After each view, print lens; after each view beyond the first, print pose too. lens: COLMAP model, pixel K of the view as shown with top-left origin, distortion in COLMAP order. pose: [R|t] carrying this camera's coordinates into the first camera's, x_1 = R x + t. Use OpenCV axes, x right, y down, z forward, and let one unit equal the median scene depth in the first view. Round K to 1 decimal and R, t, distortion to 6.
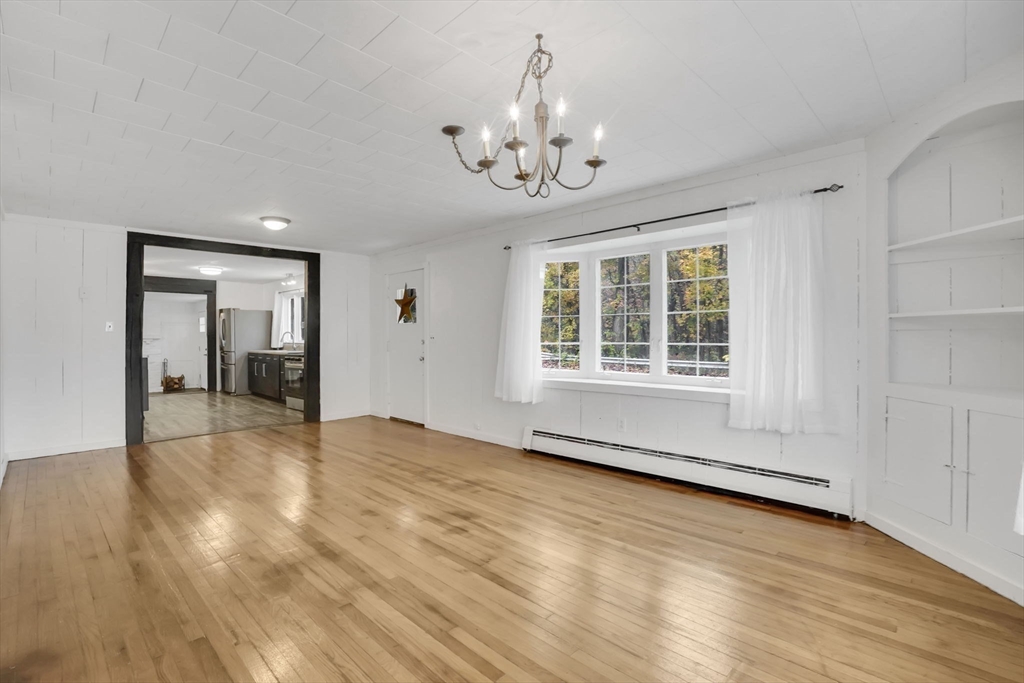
lens RADIAL K [[484.6, 0, 521.6], [0, 484.6, 338.3], [0, 0, 1]] dist [-0.046685, 0.000052]
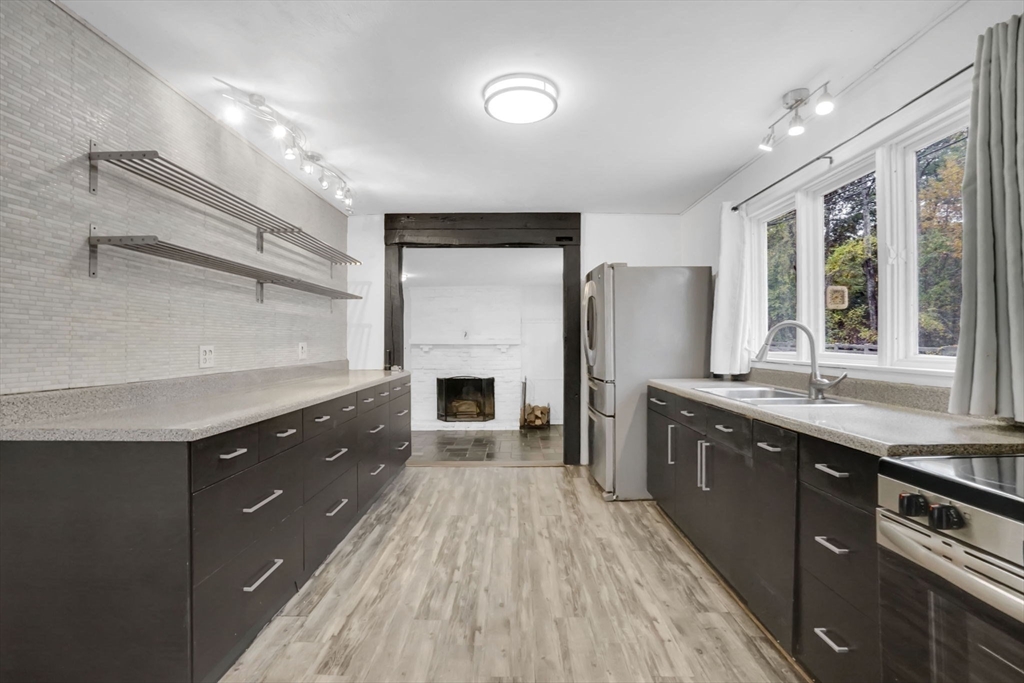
lens RADIAL K [[472.5, 0, 507.5], [0, 472.5, 339.5], [0, 0, 1]] dist [-0.067352, 0.023055]
pose [[0.688298, -0.002370, -0.725424, -0.763680], [-0.004390, 0.999963, -0.007433, -0.002114], [0.725415, 0.008301, 0.688262, 1.332750]]
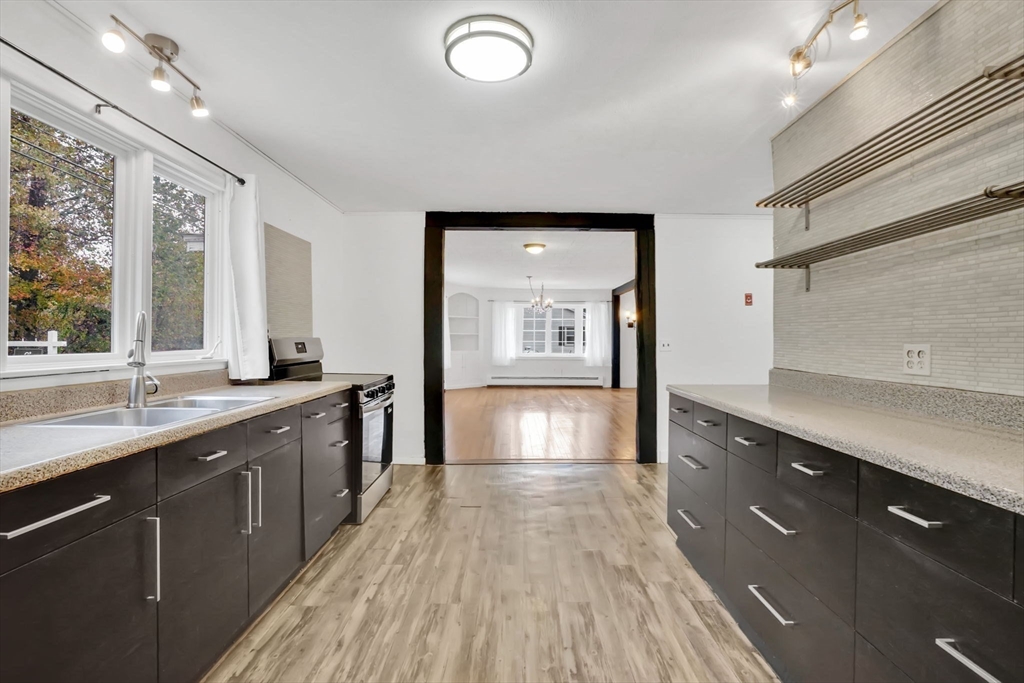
lens RADIAL K [[456.8, 0, 510.6], [0, 456.8, 337.6], [0, 0, 1]] dist [-0.061537, 0.025466]
pose [[-0.687154, 0.003957, 0.726501, -1.361840], [0.005004, 0.999987, -0.000713, -0.009344], [-0.726494, 0.003146, -0.687165, 1.889782]]
